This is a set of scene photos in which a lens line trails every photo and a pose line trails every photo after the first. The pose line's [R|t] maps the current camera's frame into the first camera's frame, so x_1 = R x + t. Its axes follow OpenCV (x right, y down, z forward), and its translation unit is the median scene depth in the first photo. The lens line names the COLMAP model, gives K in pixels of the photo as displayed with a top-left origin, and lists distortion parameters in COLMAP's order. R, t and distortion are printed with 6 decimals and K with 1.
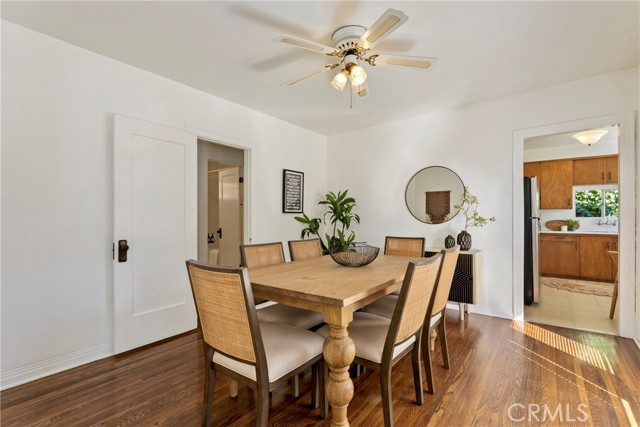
lens RADIAL K [[297.8, 0, 320.9], [0, 297.8, 218.1], [0, 0, 1]] dist [0.001023, -0.000107]
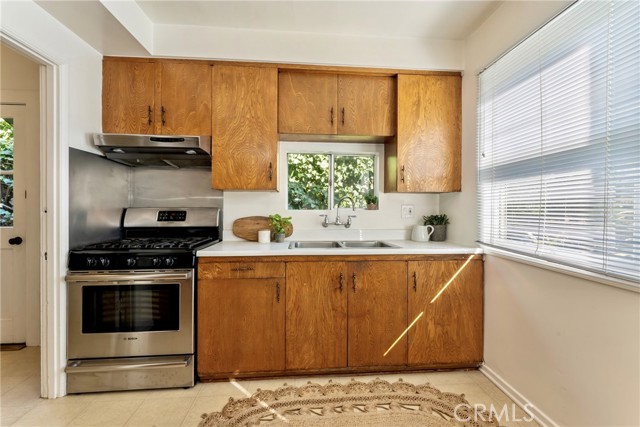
lens RADIAL K [[269.2, 0, 318.7], [0, 269.2, 211.0], [0, 0, 1]] dist [0.001582, 0.000114]
pose [[0.748560, 0.000599, 0.663067, 0.637990], [-0.006598, 0.999957, 0.006546, -0.004583], [-0.663035, -0.009275, 0.748531, 0.681086]]
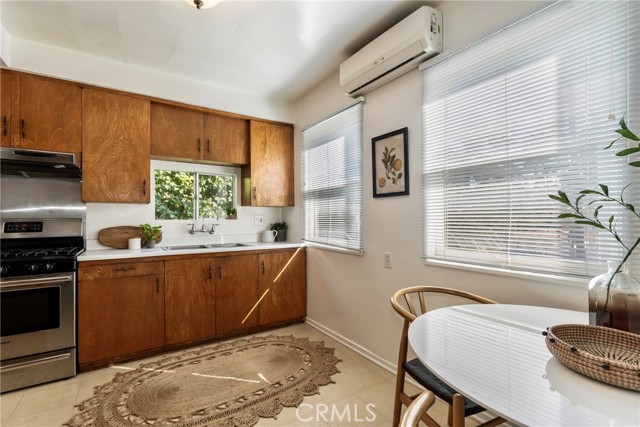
lens RADIAL K [[297.8, 0, 320.9], [0, 297.8, 218.1], [0, 0, 1]] dist [0.001023, -0.000107]
pose [[0.333097, 0.003488, 0.942886, 0.479109], [0.002615, 0.999986, -0.004623, -0.003204], [-0.942889, 0.004005, 0.333083, 0.575673]]
